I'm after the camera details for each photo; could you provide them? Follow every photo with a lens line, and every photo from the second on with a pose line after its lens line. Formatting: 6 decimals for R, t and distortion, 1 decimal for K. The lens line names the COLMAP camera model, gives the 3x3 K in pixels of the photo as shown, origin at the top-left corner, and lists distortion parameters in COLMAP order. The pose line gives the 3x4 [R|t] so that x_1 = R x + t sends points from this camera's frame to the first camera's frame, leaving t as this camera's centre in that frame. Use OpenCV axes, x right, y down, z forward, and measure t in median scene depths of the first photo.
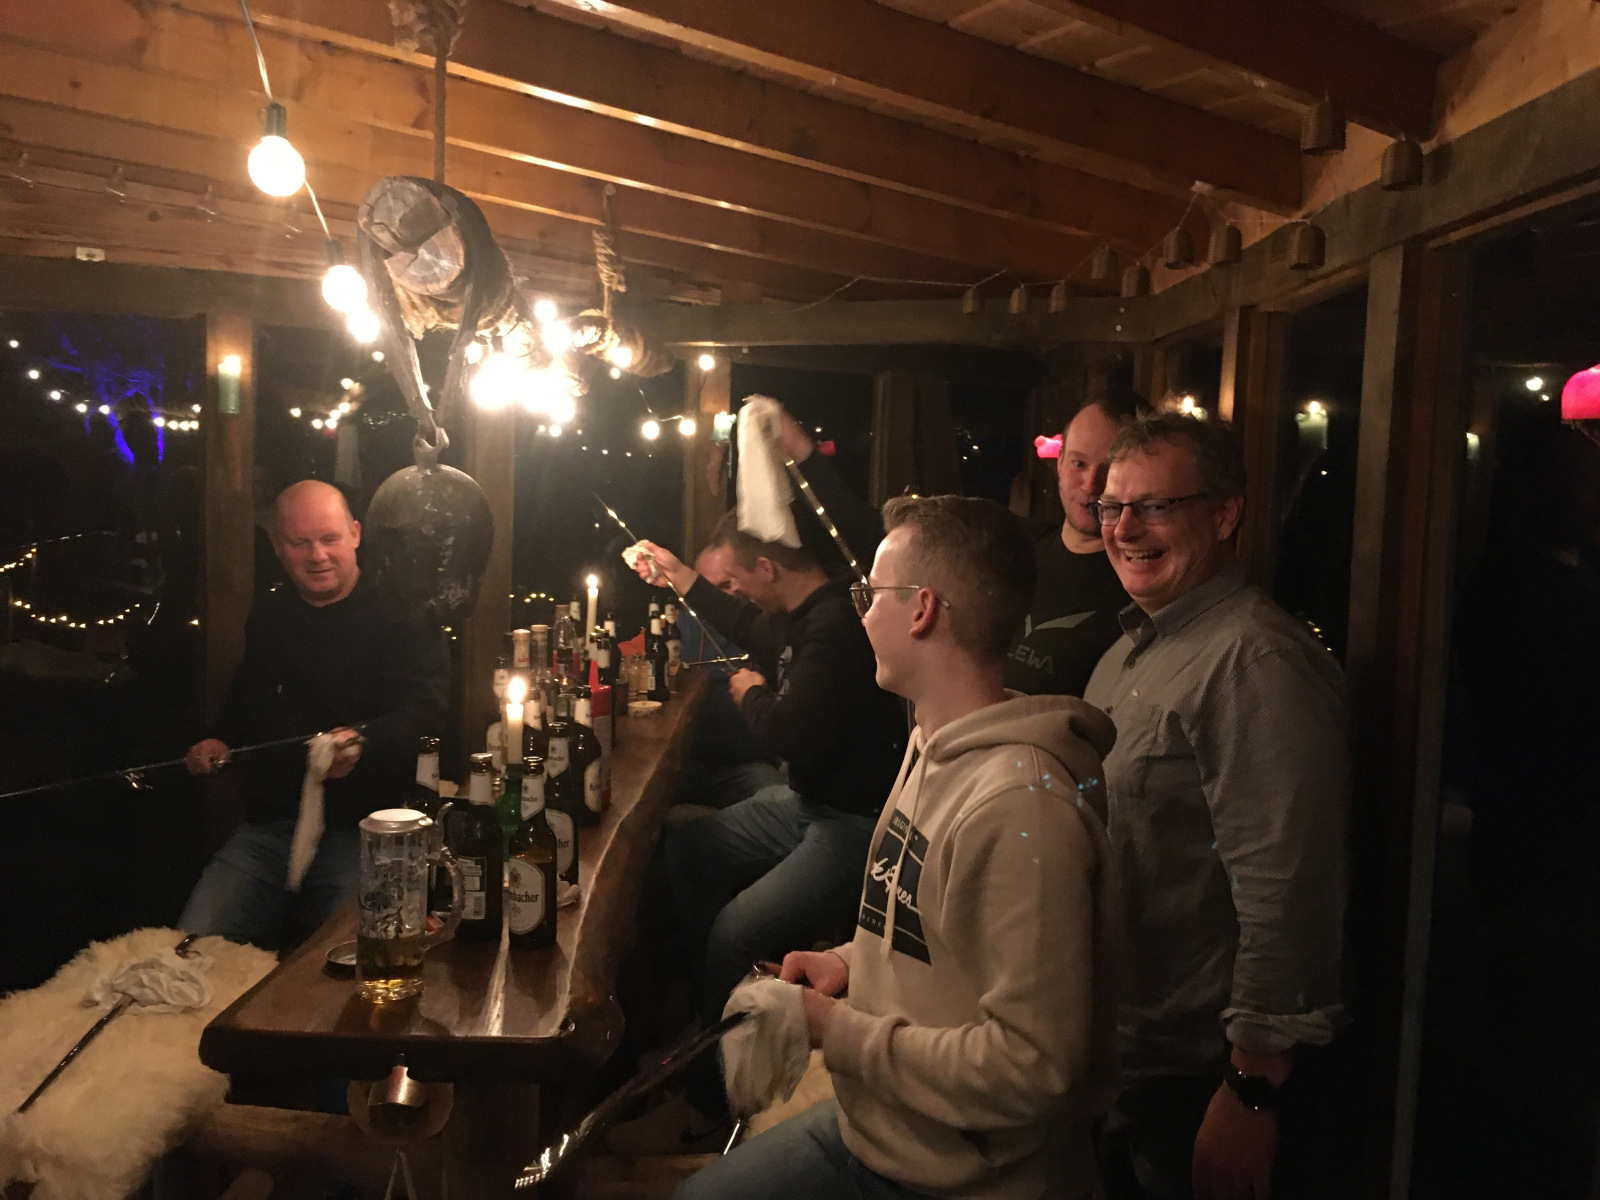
lens RADIAL K [[1363.7, 0, 800.0], [0, 1363.7, 600.0], [0, 0, 1]] dist [0.091873, -0.147075]
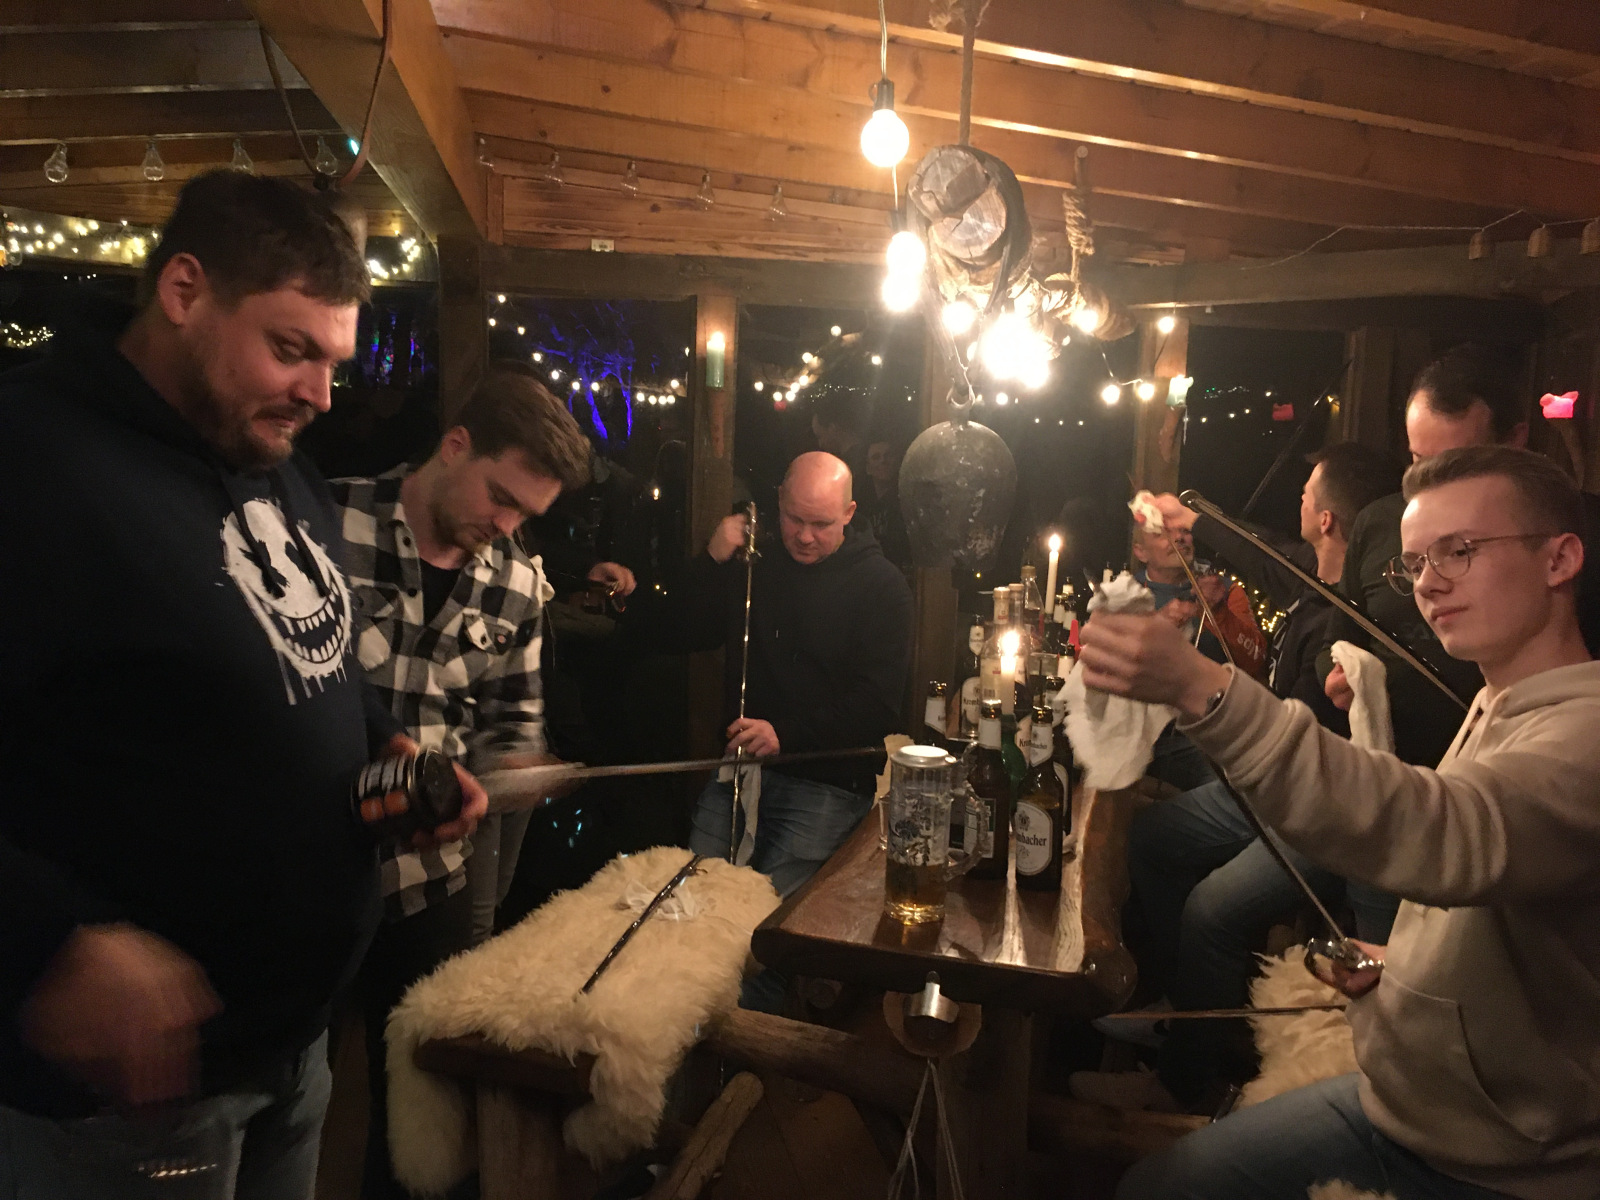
lens RADIAL K [[1365.8, 0, 800.0], [0, 1365.8, 600.0], [0, 0, 1]] dist [0.059806, -0.088582]
pose [[0.956422, 0.027972, -0.290645, -0.045685], [-0.022294, 0.999491, 0.022829, 0.009881], [0.291135, -0.015354, 0.956559, -0.022227]]
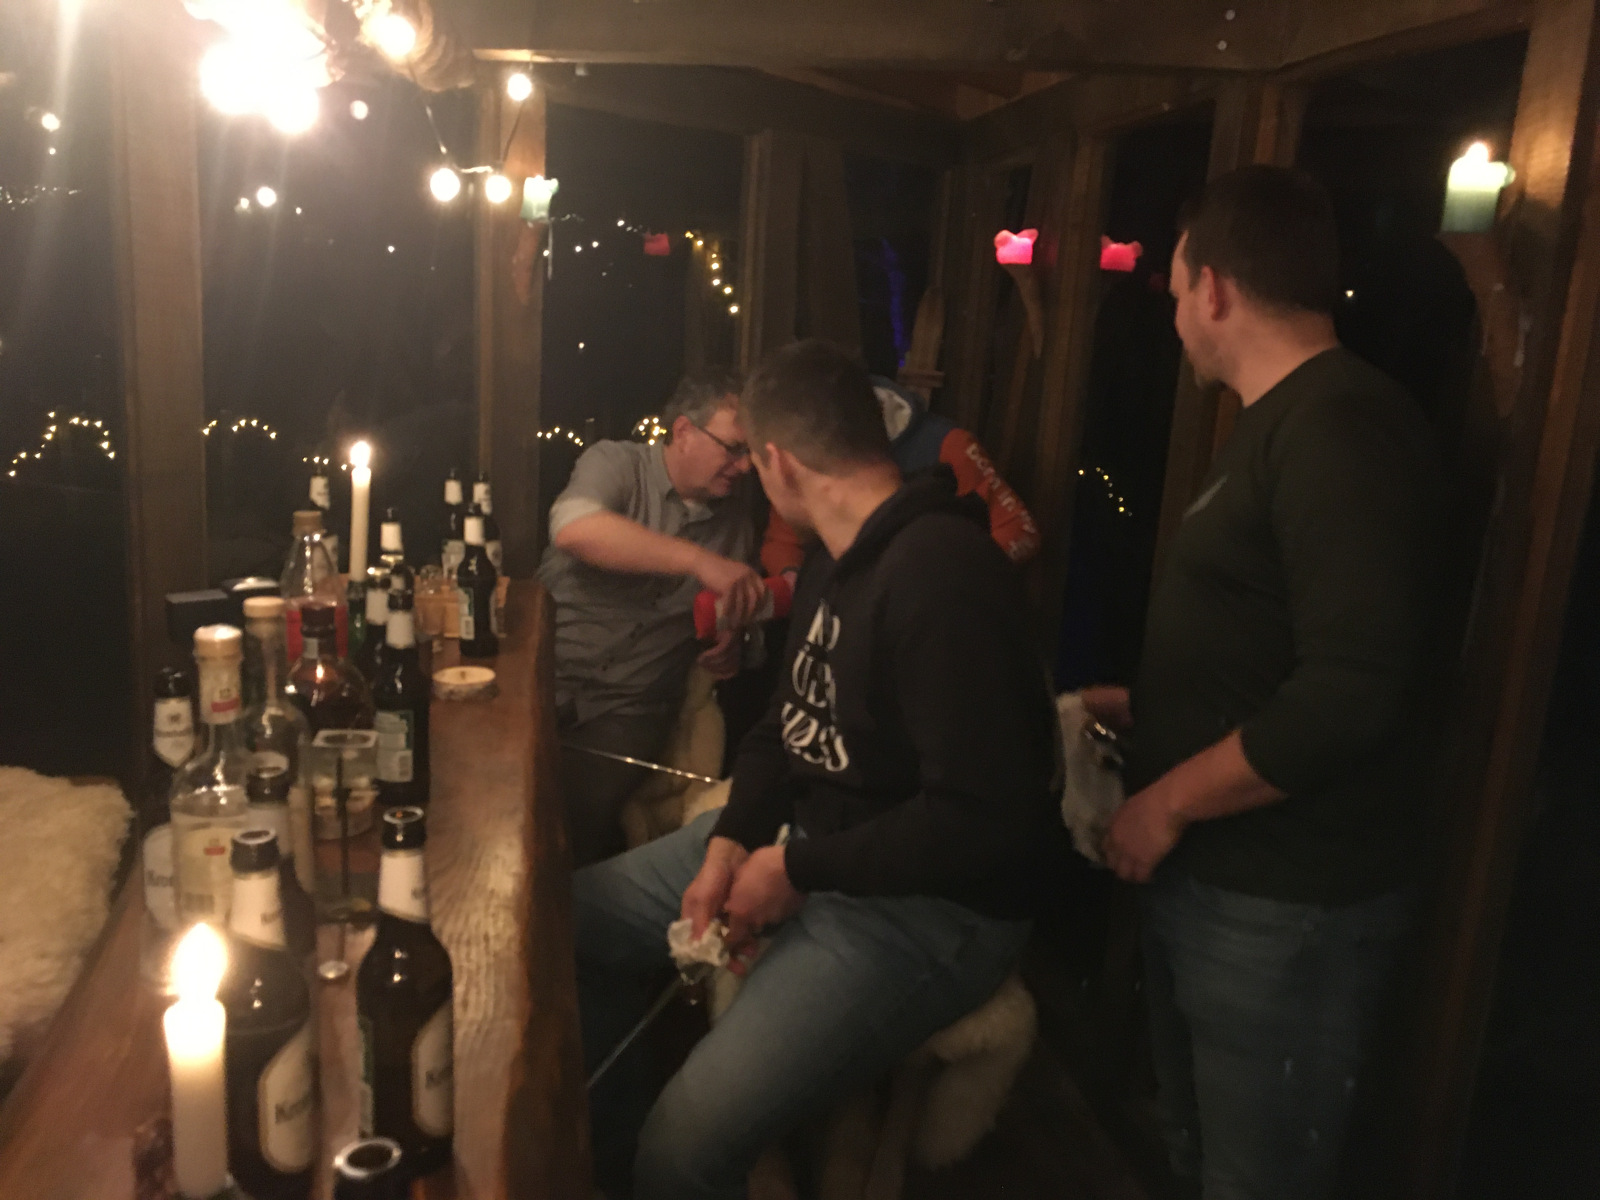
lens RADIAL K [[1356.6, 0, 800.0], [0, 1356.6, 600.0], [0, 0, 1]] dist [0.062148, -0.000402]
pose [[0.981784, -0.011596, 0.189648, -0.104265], [-0.013113, 0.991620, 0.128519, -0.035808], [-0.189549, -0.128664, 0.973405, 0.536482]]
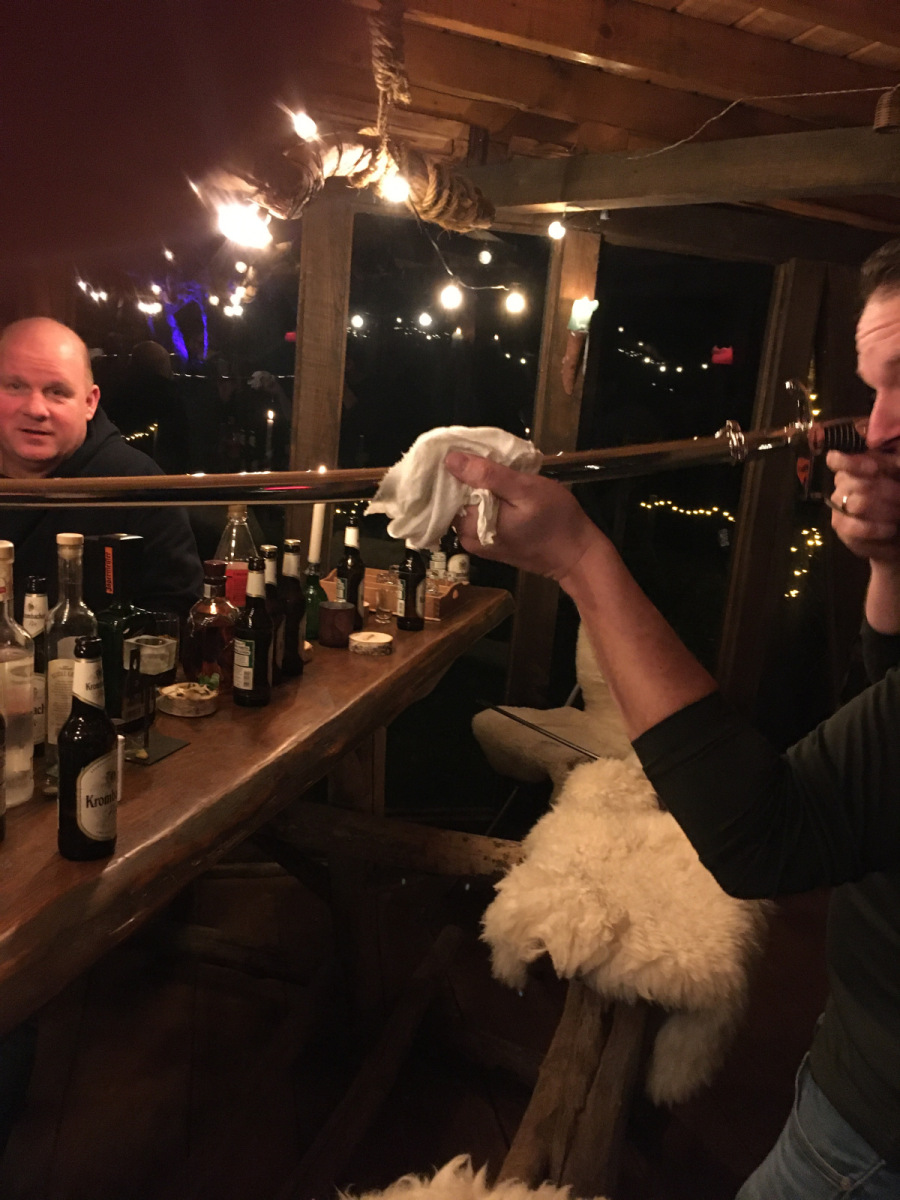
lens RADIAL K [[1022.8, 0, 450.0], [0, 1022.8, 600.0], [0, 0, 1]] dist [0.091873, -0.147075]
pose [[0.955992, 0.111469, -0.271393, 0.112108], [-0.083645, 0.990176, 0.112053, -0.018751], [0.281217, -0.084421, 0.955924, 0.560164]]
